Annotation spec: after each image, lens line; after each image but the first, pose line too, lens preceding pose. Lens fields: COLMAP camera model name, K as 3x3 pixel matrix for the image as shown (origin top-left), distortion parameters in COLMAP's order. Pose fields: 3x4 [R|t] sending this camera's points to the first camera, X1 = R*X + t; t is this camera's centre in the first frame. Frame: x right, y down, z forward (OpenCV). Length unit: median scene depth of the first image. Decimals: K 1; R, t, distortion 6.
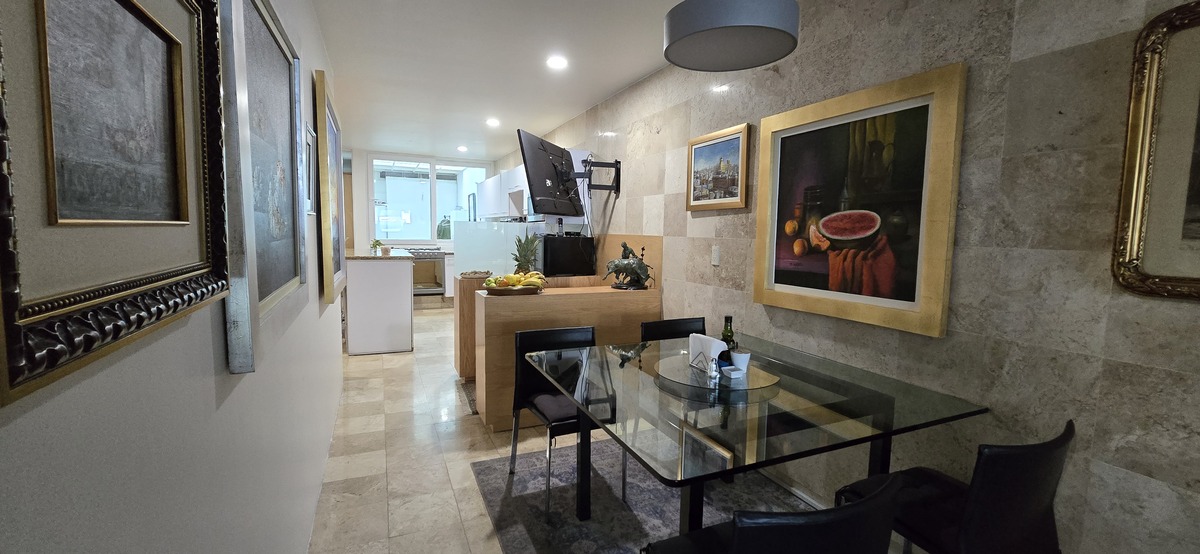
lens RADIAL K [[490.7, 0, 602.6], [0, 490.7, 270.8], [0, 0, 1]] dist [-0.001024, 0.000289]
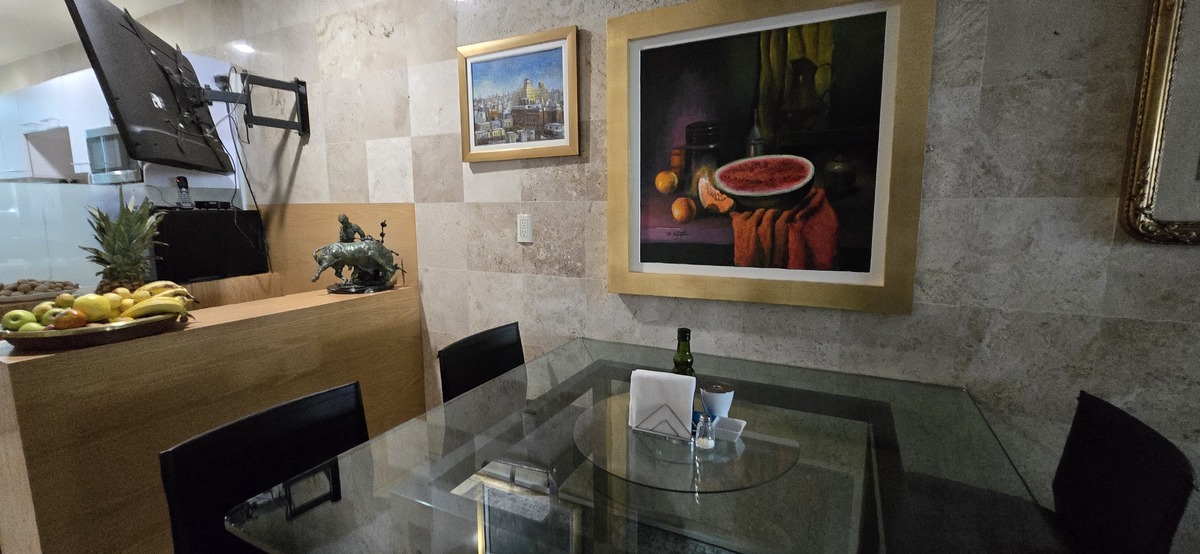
lens RADIAL K [[490.7, 0, 602.6], [0, 490.7, 270.8], [0, 0, 1]] dist [-0.001024, 0.000289]
pose [[0.773589, -0.103508, 0.625177, -0.134617], [0.069458, 0.994475, 0.078704, -0.022245], [-0.629870, -0.017461, 0.776504, 0.485887]]
